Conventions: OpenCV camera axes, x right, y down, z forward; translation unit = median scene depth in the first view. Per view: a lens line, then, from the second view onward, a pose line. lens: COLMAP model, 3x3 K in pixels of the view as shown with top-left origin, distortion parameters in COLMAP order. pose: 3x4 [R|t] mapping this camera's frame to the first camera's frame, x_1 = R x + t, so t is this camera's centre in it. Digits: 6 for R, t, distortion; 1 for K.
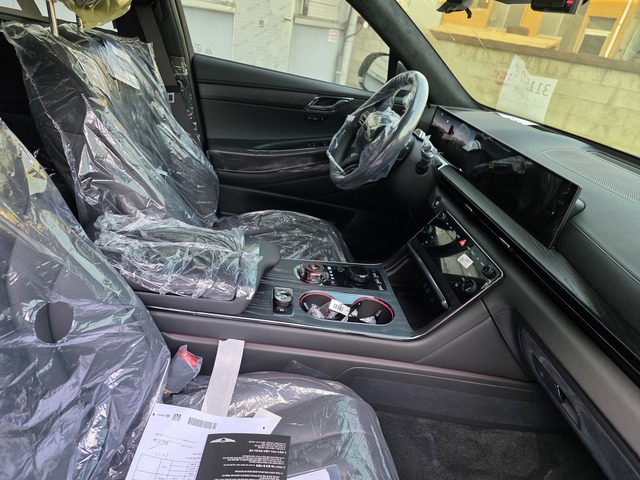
lens RADIAL K [[434.3, 0, 318.7], [0, 434.3, 233.4], [0, 0, 1]] dist [0.010471, -0.007758]
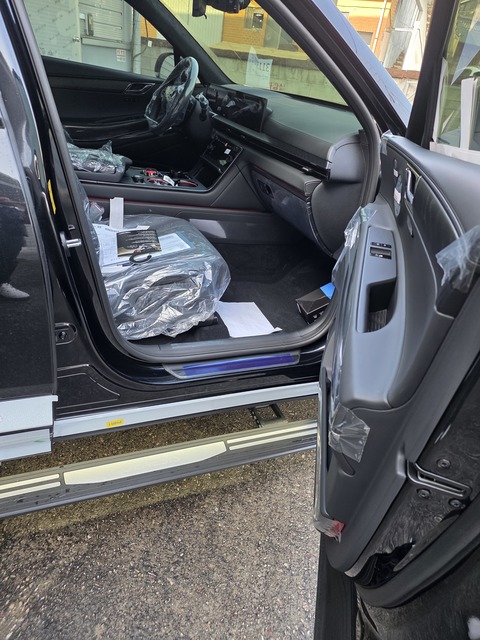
lens RADIAL K [[434.3, 0, 239.3], [0, 434.3, 322.1], [0, 0, 1]] dist [0.010471, -0.007758]
pose [[0.962000, -0.171666, 0.212336, -0.124883], [0.146906, 0.980904, 0.127459, 0.435257], [-0.230162, -0.091422, 0.968848, -0.756193]]
